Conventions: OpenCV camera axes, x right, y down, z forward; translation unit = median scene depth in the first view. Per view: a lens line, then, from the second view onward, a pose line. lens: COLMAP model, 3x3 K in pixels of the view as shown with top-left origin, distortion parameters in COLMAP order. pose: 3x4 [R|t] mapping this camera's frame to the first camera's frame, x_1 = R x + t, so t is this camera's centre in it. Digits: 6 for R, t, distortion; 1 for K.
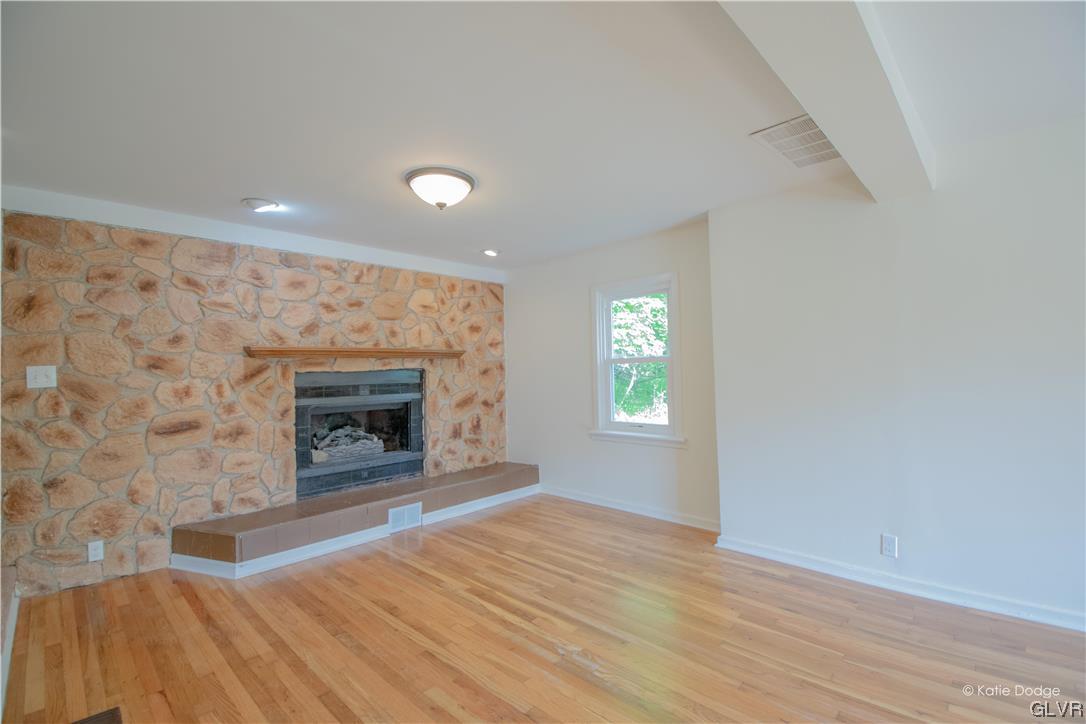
lens RADIAL K [[477.3, 0, 545.7], [0, 477.3, 358.7], [0, 0, 1]] dist [-0.005363, -0.011951]
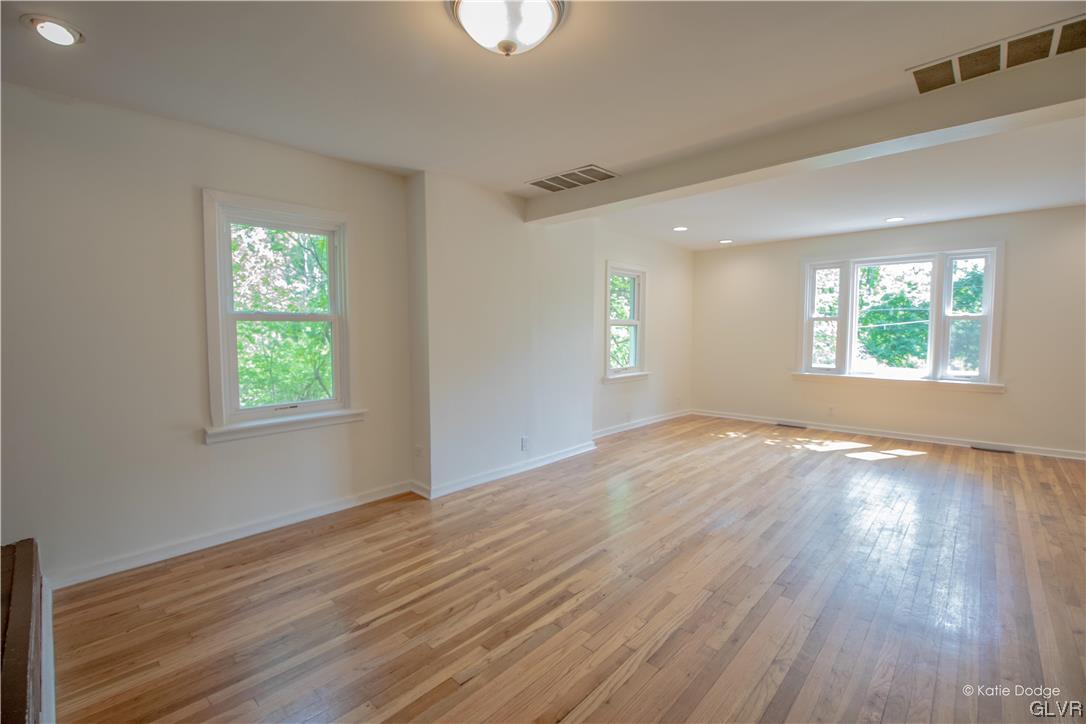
lens RADIAL K [[477.3, 0, 538.6], [0, 477.3, 361.2], [0, 0, 1]] dist [-0.005363, -0.011951]
pose [[-0.005625, -0.047725, 0.998845, -0.680078], [-0.016419, 0.998730, 0.047627, 0.036454], [-0.999849, -0.016132, -0.006402, 0.778934]]
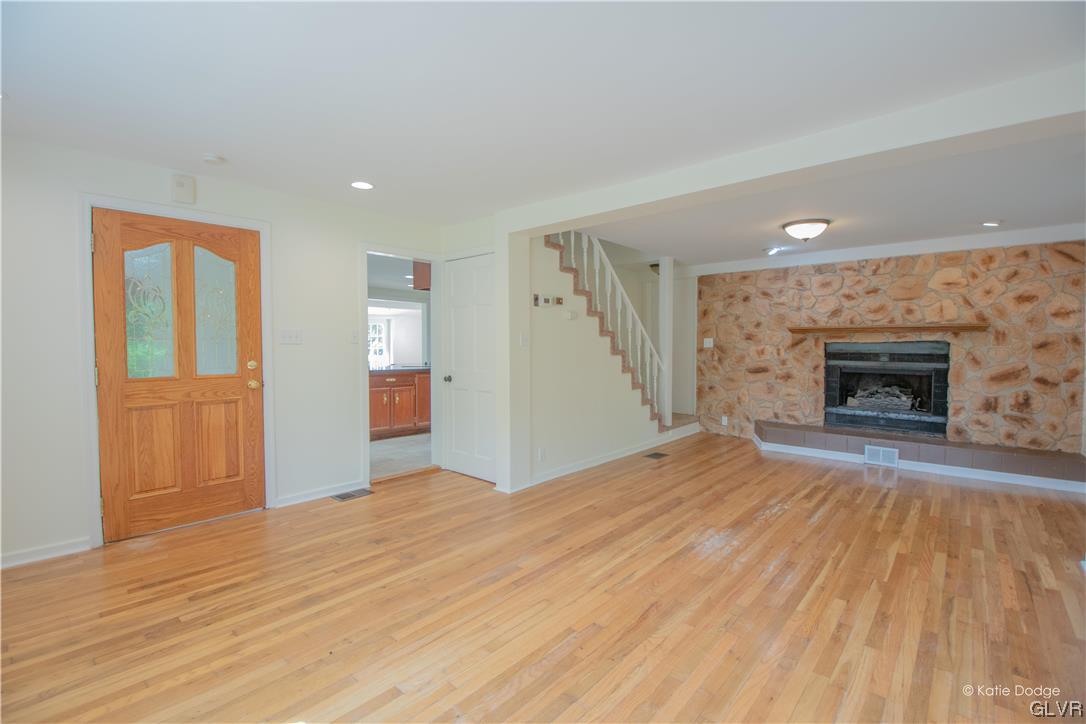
lens RADIAL K [[477.3, 0, 538.2], [0, 477.3, 361.6], [0, 0, 1]] dist [-0.005363, -0.011951]
pose [[0.022817, 0.057043, -0.998111, 1.107680], [0.021588, 0.998110, 0.057536, -0.020217], [0.999507, -0.022860, 0.021542, 0.053998]]
